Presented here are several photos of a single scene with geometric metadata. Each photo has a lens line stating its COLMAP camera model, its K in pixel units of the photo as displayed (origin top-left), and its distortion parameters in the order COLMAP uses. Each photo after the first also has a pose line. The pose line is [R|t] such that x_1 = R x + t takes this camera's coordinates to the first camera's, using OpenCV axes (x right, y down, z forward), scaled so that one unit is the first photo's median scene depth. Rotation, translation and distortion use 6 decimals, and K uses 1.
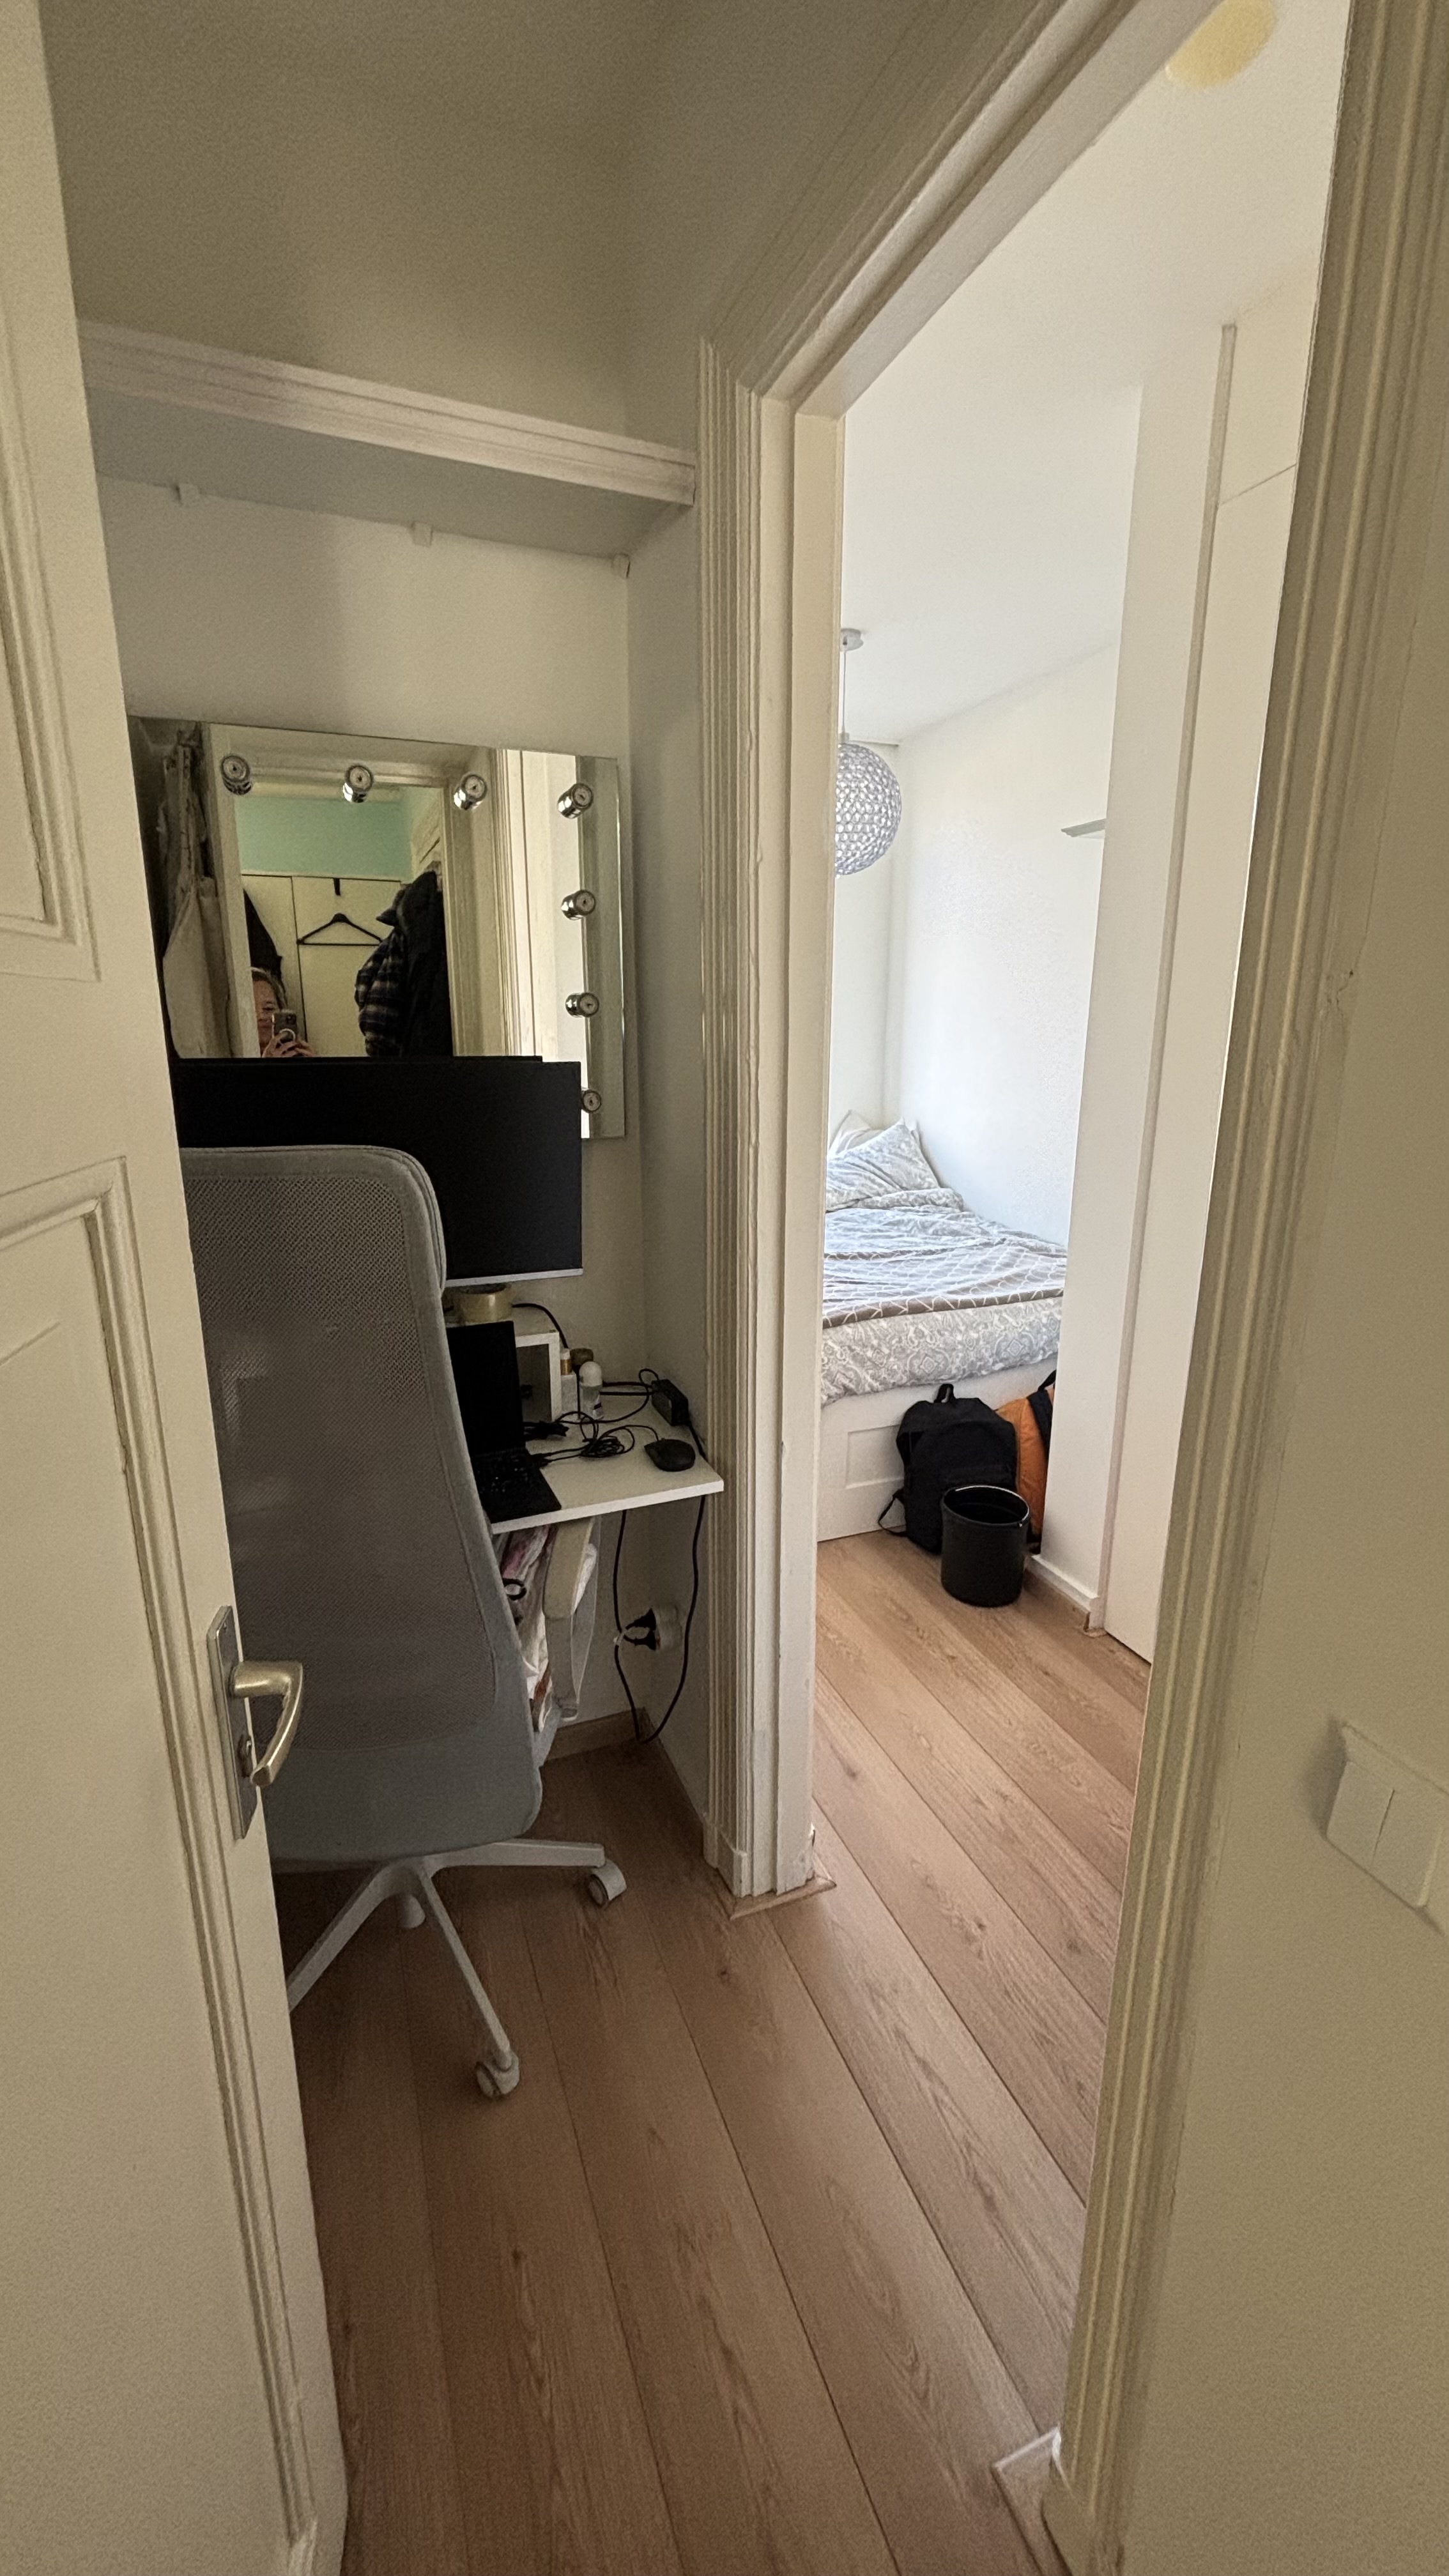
lens RADIAL K [[1014.3, 0, 719.7], [0, 1014.3, 1290.1], [0, 0, 1]] dist [-0.004356, -0.000448]
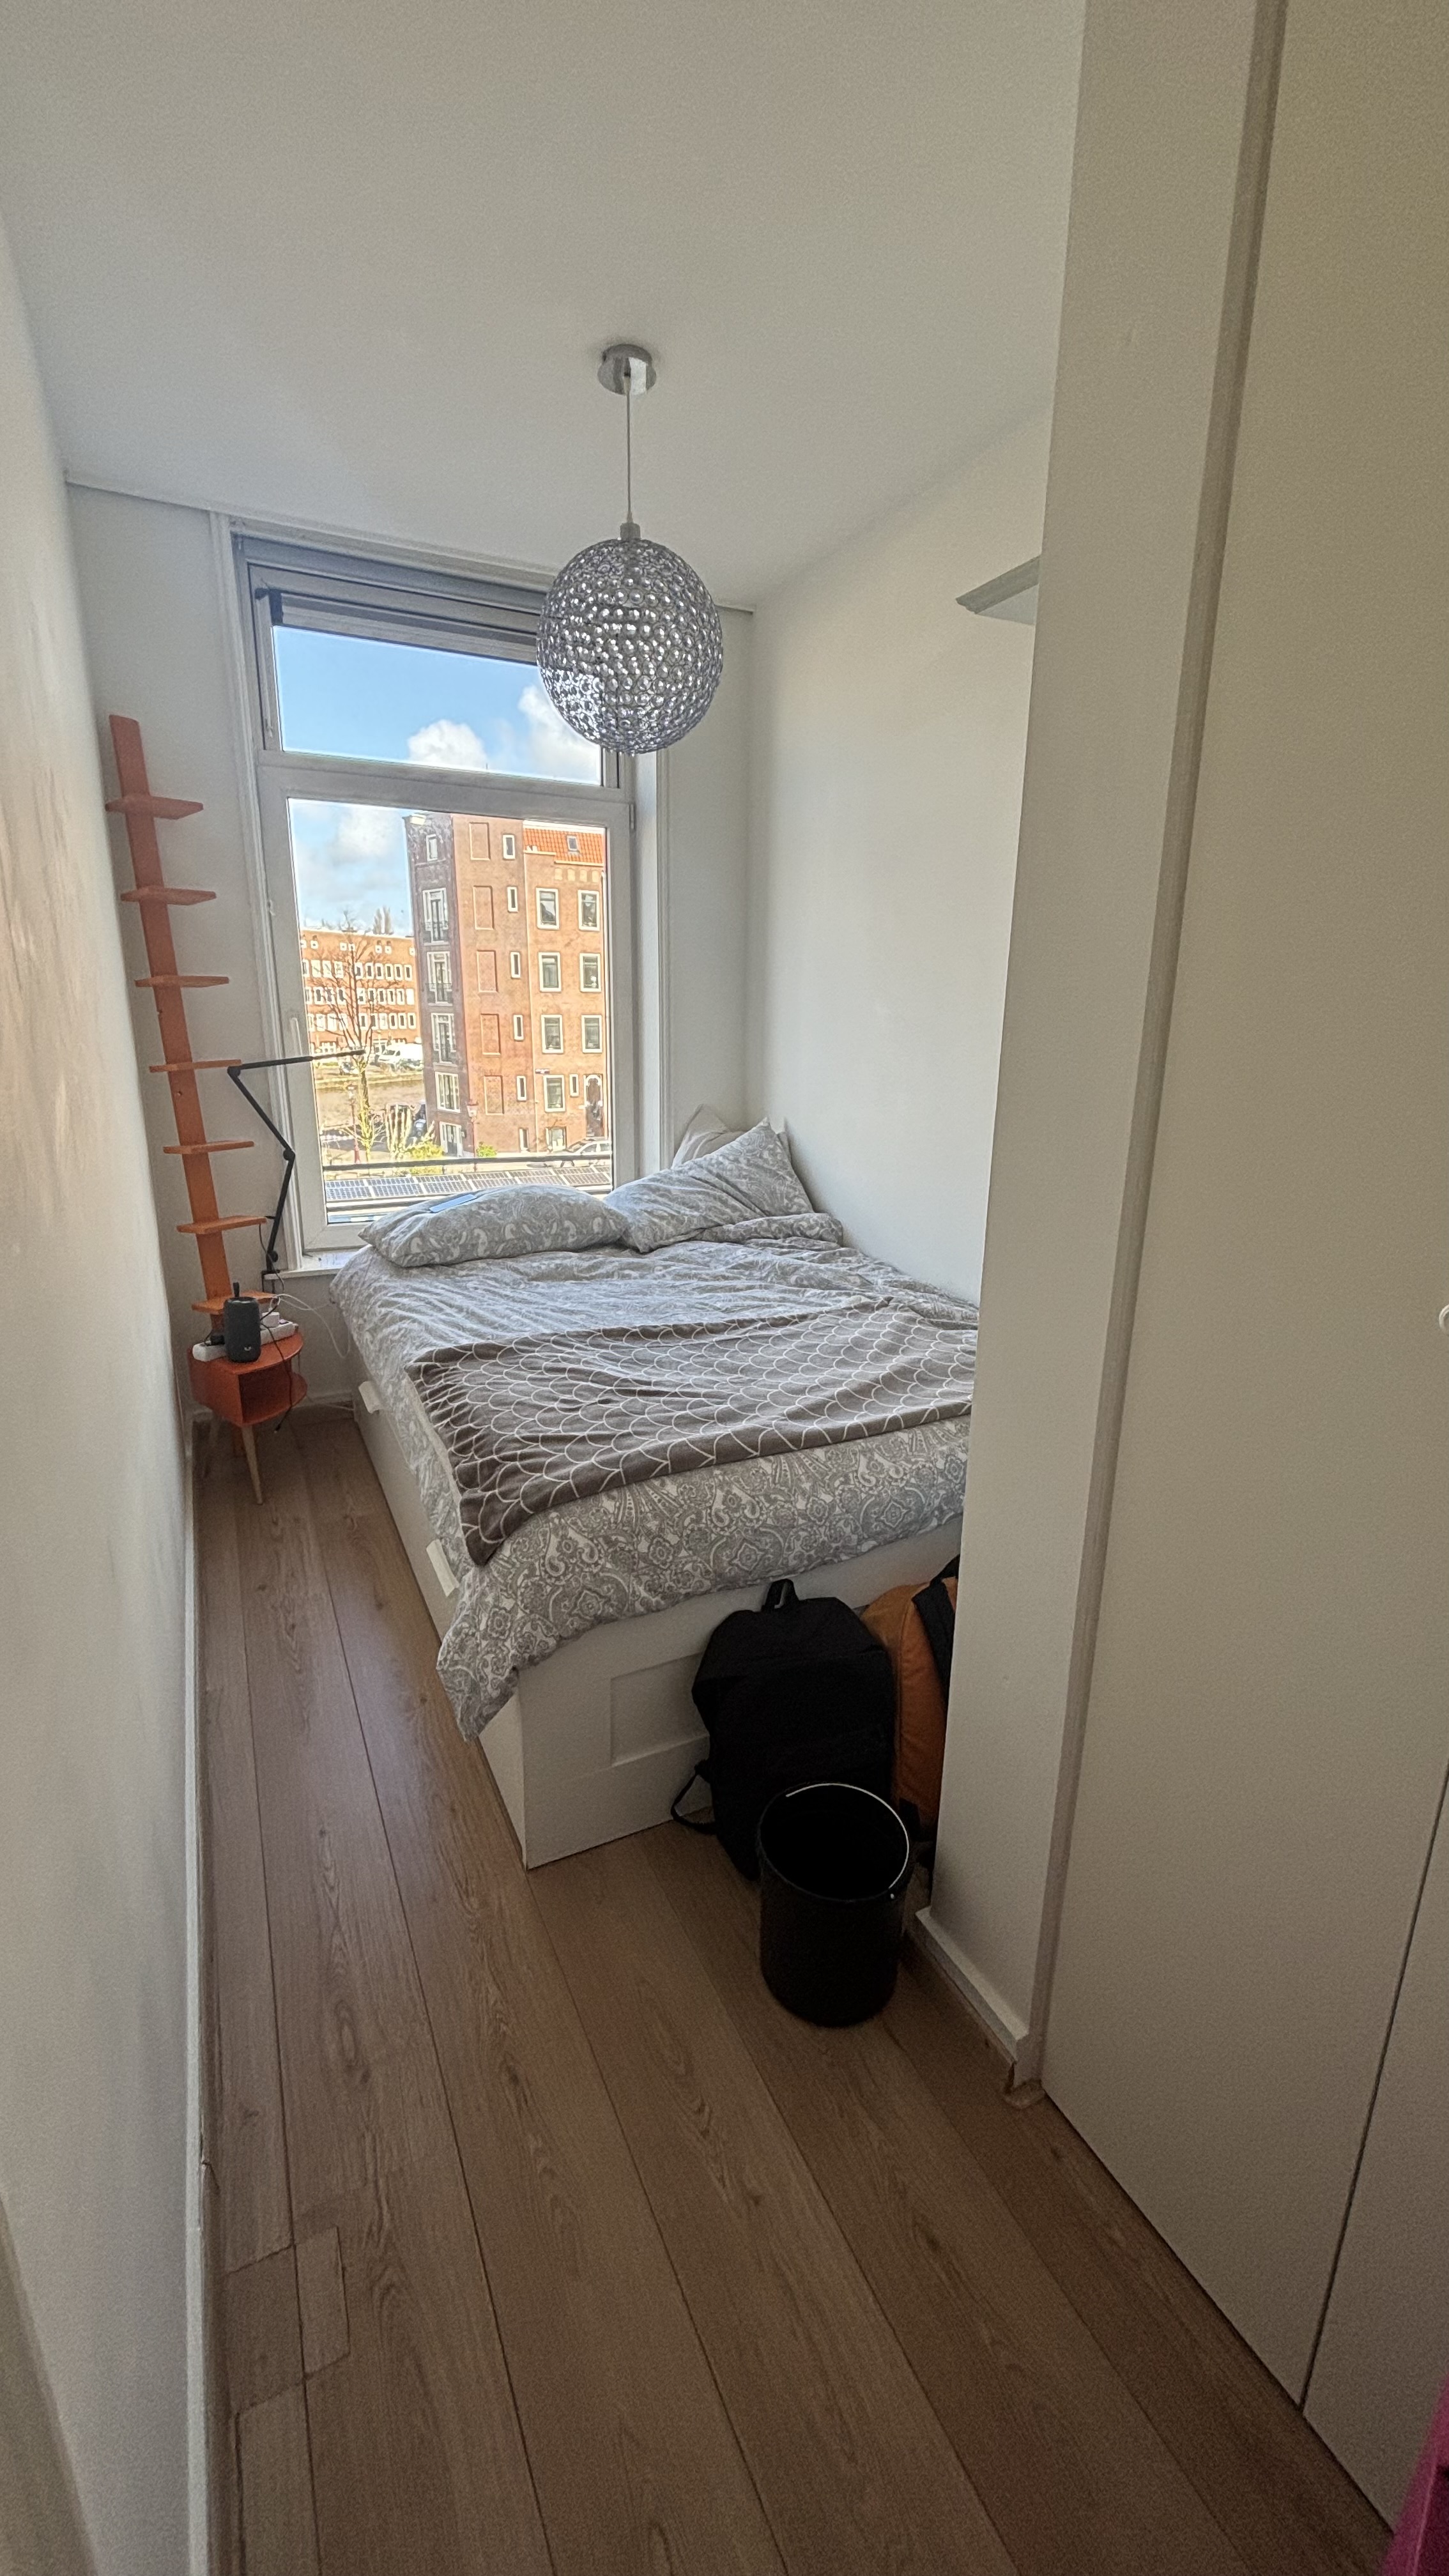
lens RADIAL K [[1014.3, 0, 735.0], [0, 1014.3, 1295.3], [0, 0, 1]] dist [-0.004356, -0.000448]
pose [[0.995944, -0.012422, 0.089116, 0.140937], [0.010396, 0.999678, 0.023159, -0.087651], [-0.089375, -0.022138, 0.995752, 0.396112]]
